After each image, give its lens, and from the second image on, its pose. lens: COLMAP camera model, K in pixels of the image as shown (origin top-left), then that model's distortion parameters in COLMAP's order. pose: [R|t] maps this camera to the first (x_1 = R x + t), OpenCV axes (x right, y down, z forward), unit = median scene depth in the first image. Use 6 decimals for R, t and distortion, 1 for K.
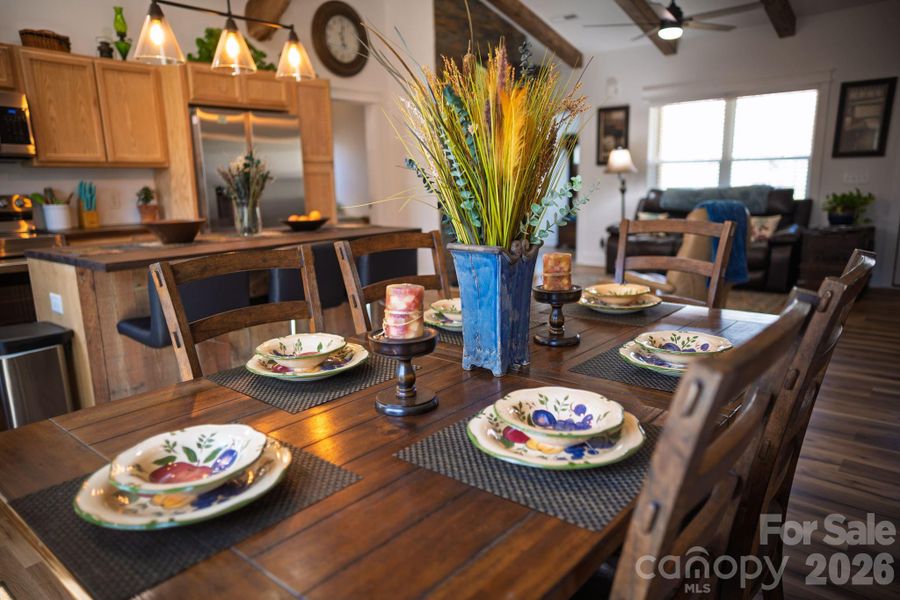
lens RADIAL K [[596.0, 0, 448.9], [0, 596.0, 302.3], [0, 0, 1]] dist [0.007383, 0.002996]
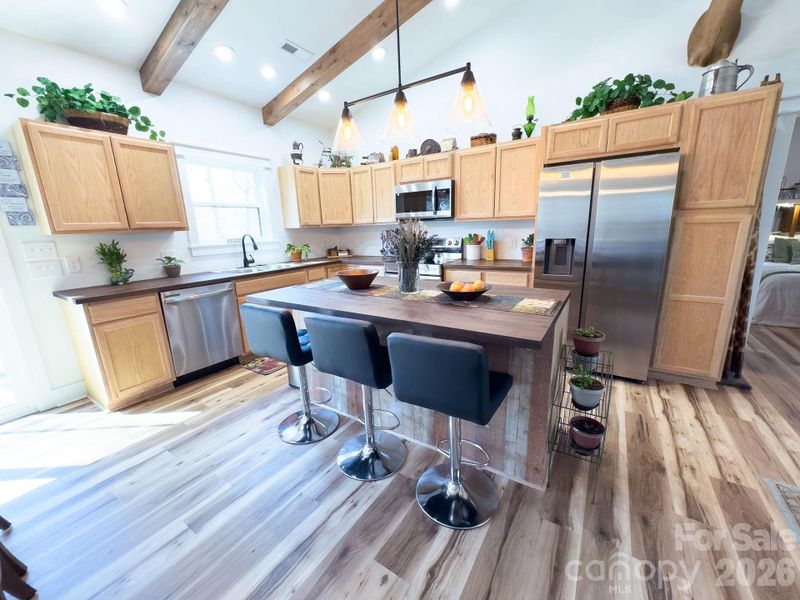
lens RADIAL K [[326.7, 0, 398.0], [0, 326.7, 304.3], [0, 0, 1]] dist [-0.000307, -0.000117]
pose [[0.134261, 0.240920, -0.961214, 0.200951], [-0.173312, 0.960754, 0.216597, -0.162190], [0.975673, 0.137509, 0.170746, 0.658748]]
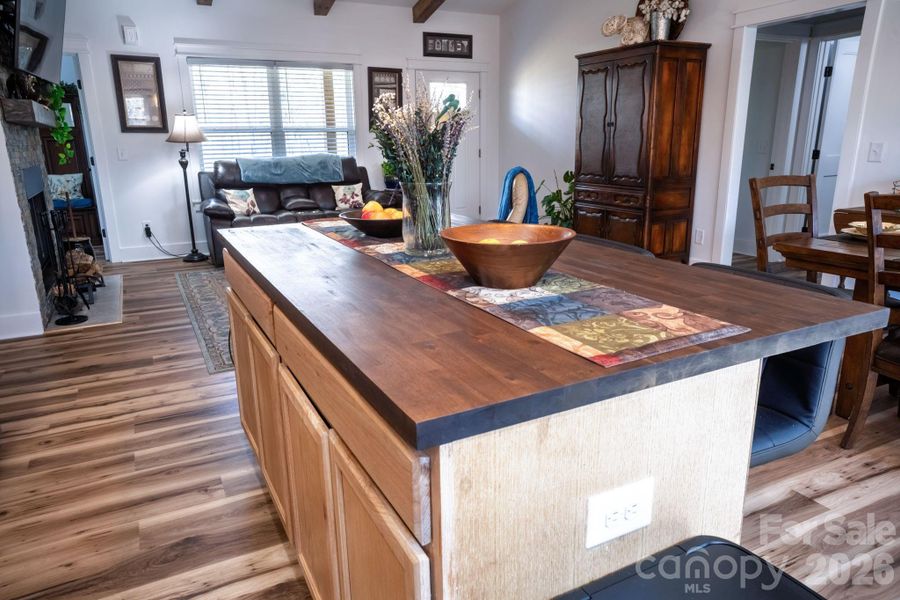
lens RADIAL K [[596.0, 0, 449.8], [0, 596.0, 300.5], [0, 0, 1]] dist [0.007383, 0.002996]
pose [[0.371752, -0.224913, 0.900674, -0.588299], [0.193324, 0.967693, 0.161855, -0.111456], [-0.907979, 0.113952, 0.403223, 0.588715]]
